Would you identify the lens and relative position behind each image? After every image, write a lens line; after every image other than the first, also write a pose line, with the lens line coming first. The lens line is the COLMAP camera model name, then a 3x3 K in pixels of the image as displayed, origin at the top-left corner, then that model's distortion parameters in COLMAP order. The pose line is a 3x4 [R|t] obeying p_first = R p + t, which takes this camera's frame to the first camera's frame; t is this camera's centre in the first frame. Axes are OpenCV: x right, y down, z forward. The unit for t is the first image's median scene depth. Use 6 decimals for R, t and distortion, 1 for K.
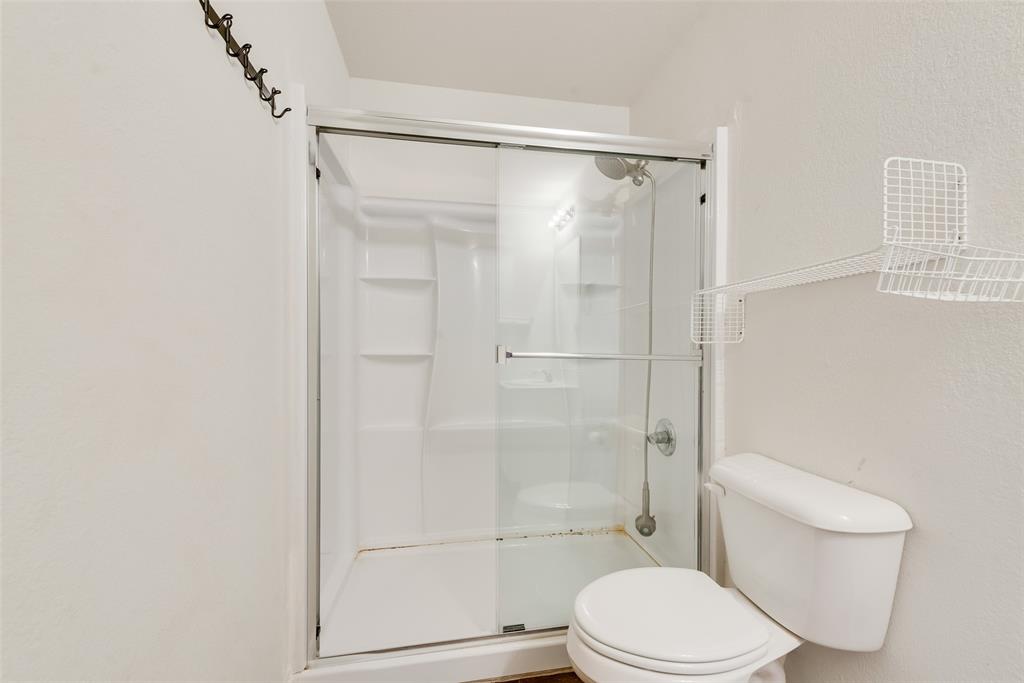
lens RADIAL K [[402.8, 0, 513.4], [0, 402.8, 350.4], [0, 0, 1]] dist [0.018923, -0.008881]
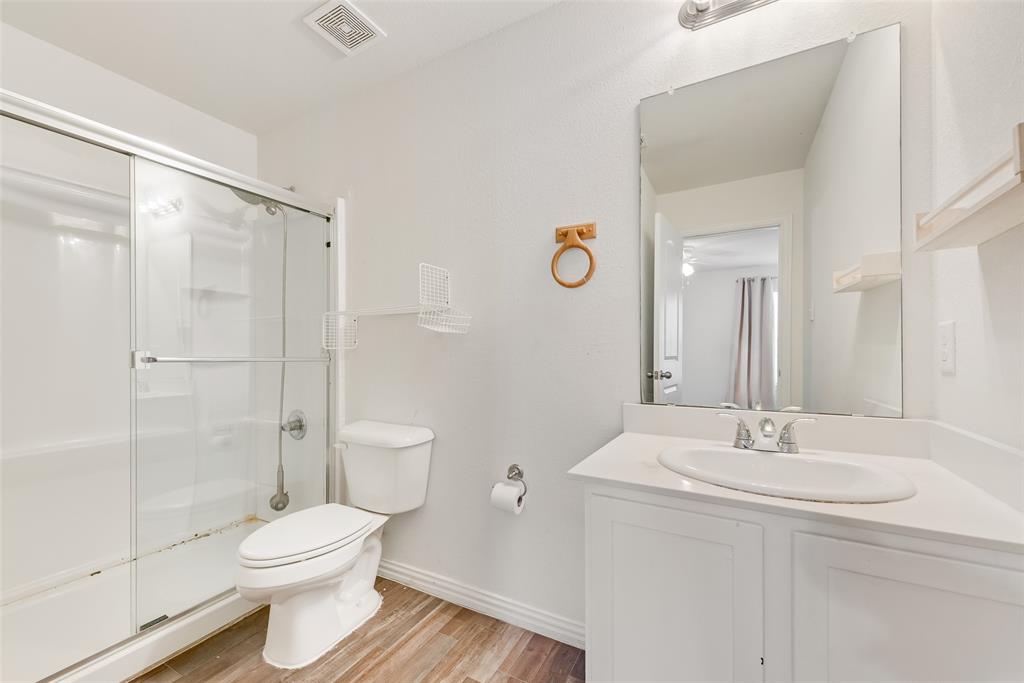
lens RADIAL K [[402.8, 0, 513.4], [0, 402.8, 350.4], [0, 0, 1]] dist [0.018923, -0.008881]
pose [[0.621478, -0.003325, 0.783425, -0.190413], [0.009977, 0.999943, -0.003671, -0.000122], [-0.783368, 0.010097, 0.621476, -0.299499]]
